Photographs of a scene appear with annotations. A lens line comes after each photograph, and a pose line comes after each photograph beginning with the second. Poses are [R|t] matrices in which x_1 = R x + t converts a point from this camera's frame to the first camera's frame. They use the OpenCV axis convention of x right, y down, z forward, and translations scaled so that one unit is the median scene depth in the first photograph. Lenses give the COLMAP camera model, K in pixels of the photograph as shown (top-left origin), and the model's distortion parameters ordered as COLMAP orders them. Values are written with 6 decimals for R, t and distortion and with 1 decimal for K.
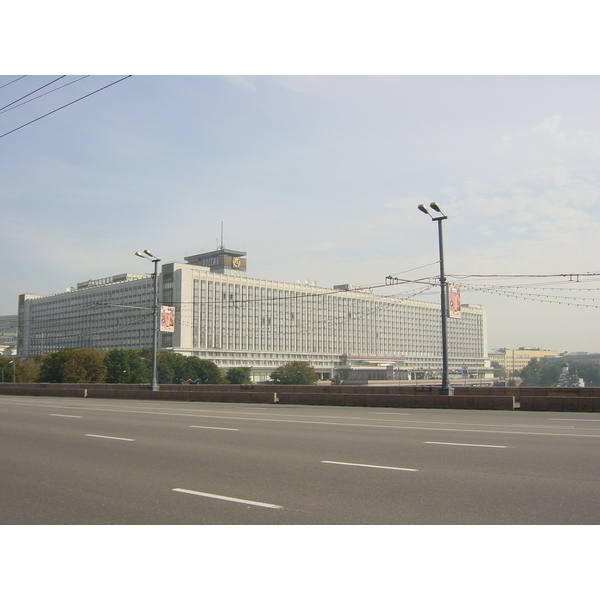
lens RADIAL K [[738.1, 0, 299.9], [0, 738.1, 299.7], [0, 0, 1]] dist [-0.113577, 0.000000]
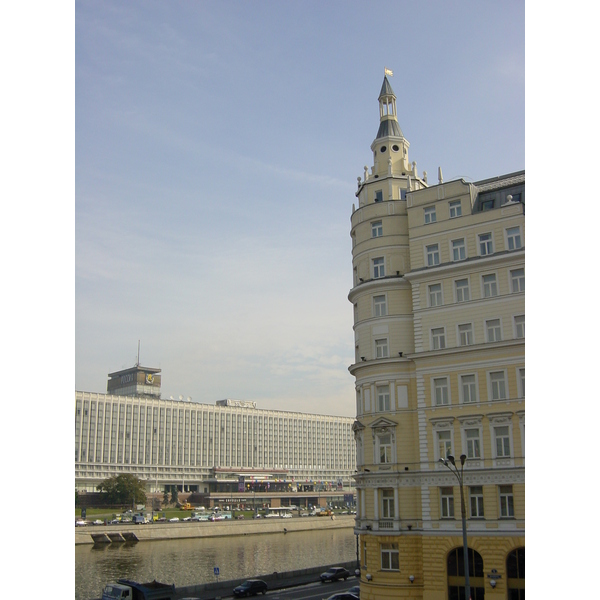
lens RADIAL K [[738.1, 0, 300.0], [0, 738.1, 300.3], [0, 0, 1]] dist [-0.113577, 0.000000]
pose [[0.999919, -0.011850, -0.004732, 0.175990], [0.010993, 0.988333, -0.151912, -0.000648], [0.006477, 0.151847, 0.988383, -0.055125]]
